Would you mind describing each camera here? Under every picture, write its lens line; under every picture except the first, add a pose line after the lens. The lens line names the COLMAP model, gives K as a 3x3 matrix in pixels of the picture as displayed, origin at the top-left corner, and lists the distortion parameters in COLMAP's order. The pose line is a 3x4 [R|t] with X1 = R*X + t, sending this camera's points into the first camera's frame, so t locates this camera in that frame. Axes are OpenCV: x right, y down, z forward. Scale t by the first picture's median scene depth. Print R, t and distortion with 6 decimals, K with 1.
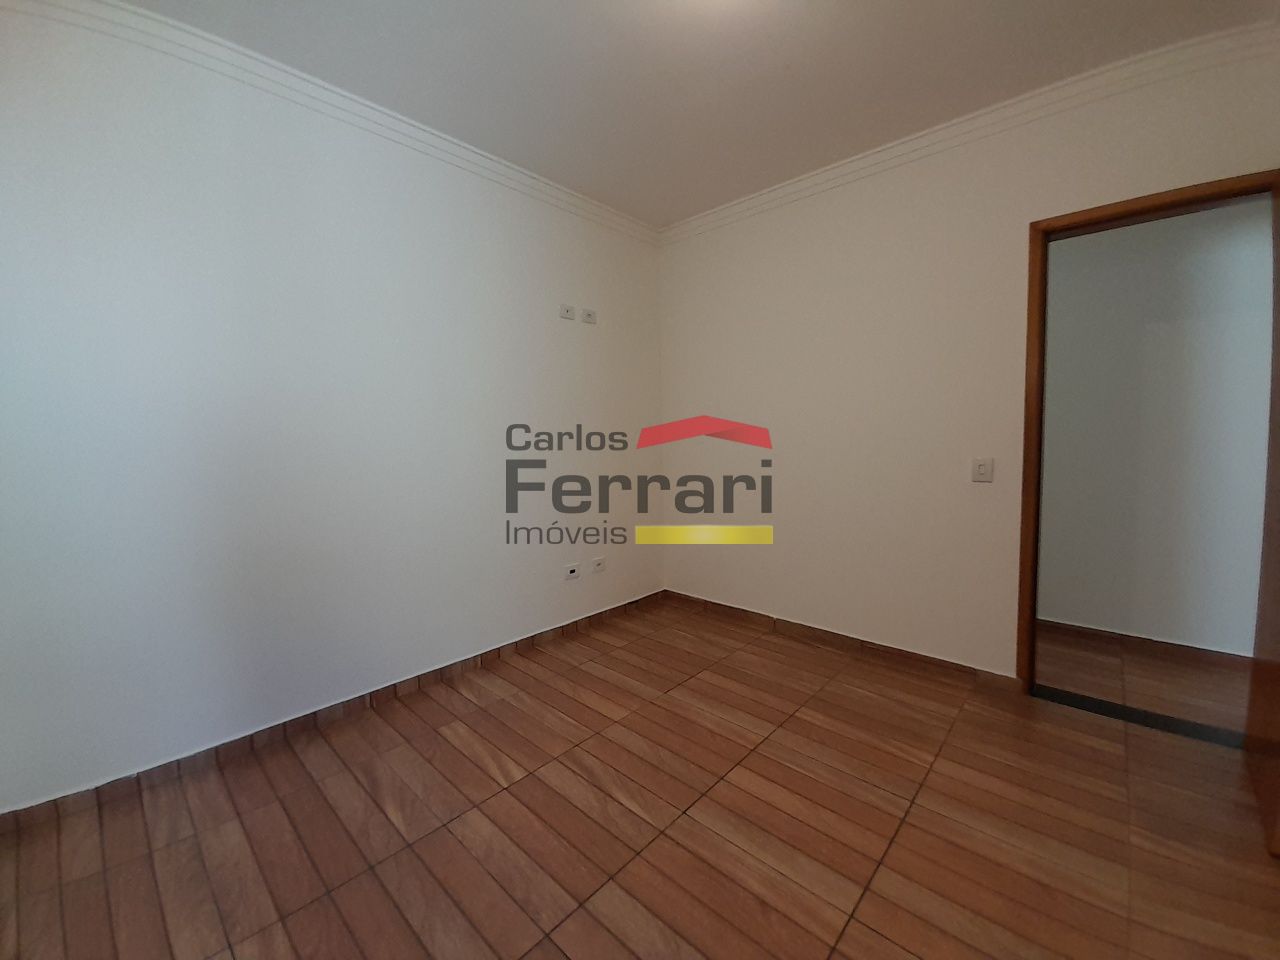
lens RADIAL K [[509.8, 0, 652.6], [0, 509.8, 464.6], [0, 0, 1]] dist [-0.000086, -0.000197]
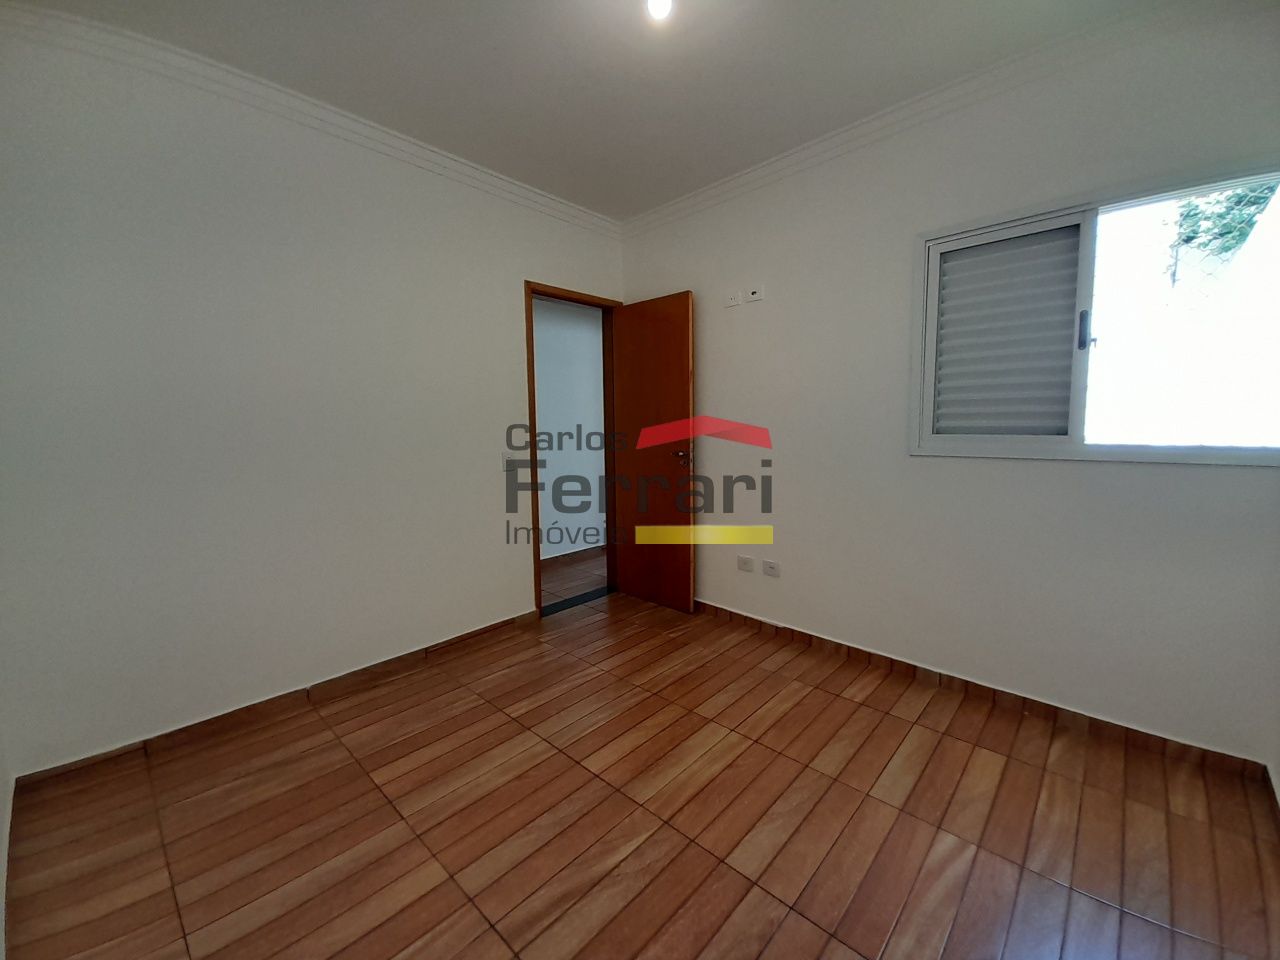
lens RADIAL K [[509.8, 0, 652.6], [0, 509.8, 464.6], [0, 0, 1]] dist [-0.000086, -0.000197]
pose [[0.000523, -0.070625, 0.997503, -0.744931], [0.071603, 0.994945, 0.070406, -0.055448], [-0.997433, 0.071387, 0.005578, 0.754745]]
